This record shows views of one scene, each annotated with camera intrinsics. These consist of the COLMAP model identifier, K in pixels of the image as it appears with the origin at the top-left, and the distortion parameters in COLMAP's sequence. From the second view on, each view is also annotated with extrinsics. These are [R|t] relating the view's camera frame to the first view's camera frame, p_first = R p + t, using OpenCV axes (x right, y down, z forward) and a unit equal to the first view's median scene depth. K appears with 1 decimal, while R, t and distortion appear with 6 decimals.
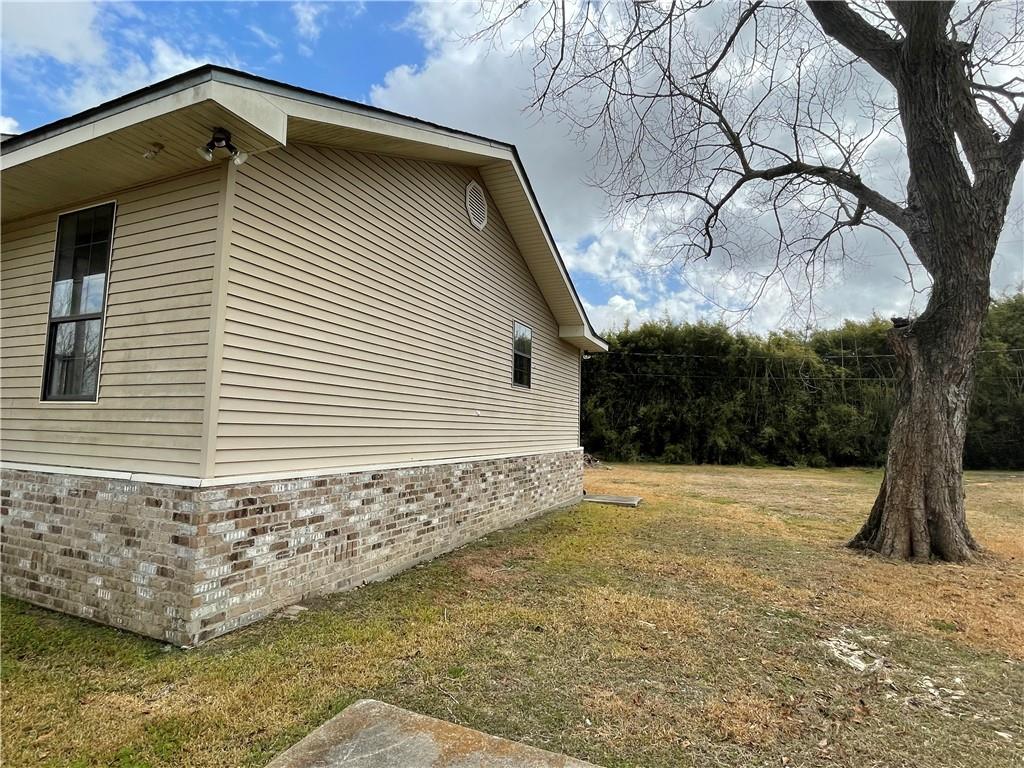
lens RADIAL K [[517.2, 0, 514.9], [0, 517.2, 384.9], [0, 0, 1]] dist [0.004361, 0.000552]
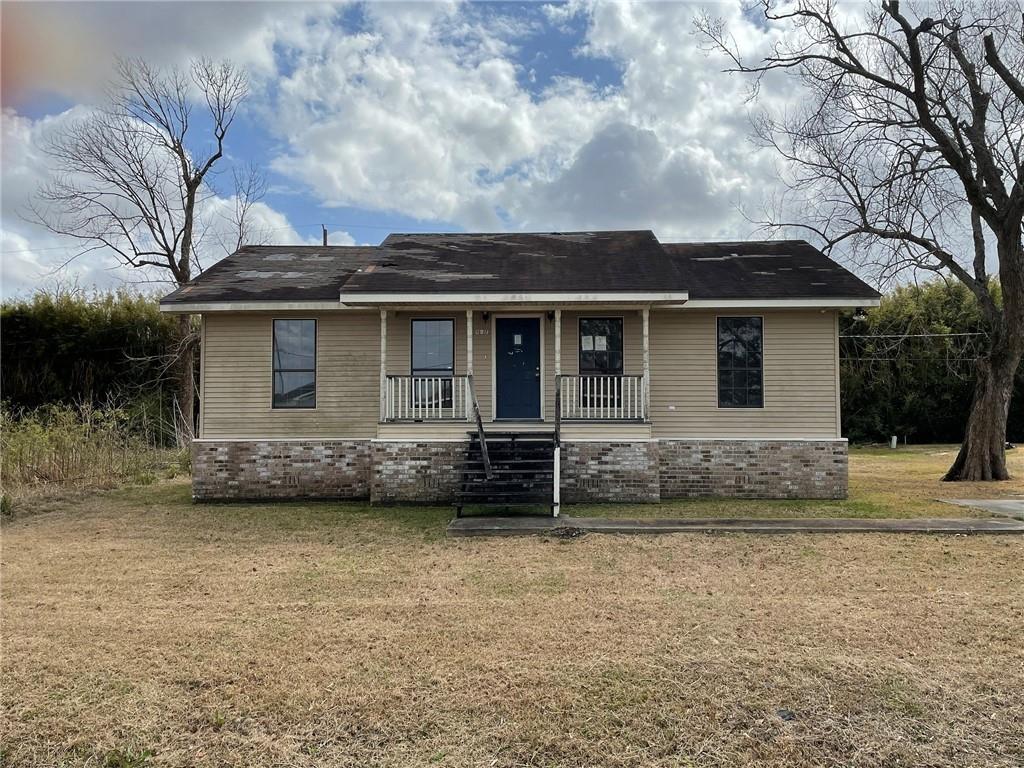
lens RADIAL K [[854.8, 0, 510.4], [0, 854.8, 383.7], [0, 0, 1]] dist [0.011441, 0.006033]
pose [[0.935298, -0.006841, 0.353796, -2.948521], [-0.012564, 0.998541, 0.052522, -0.239156], [-0.353639, -0.053569, 0.933847, -1.938456]]
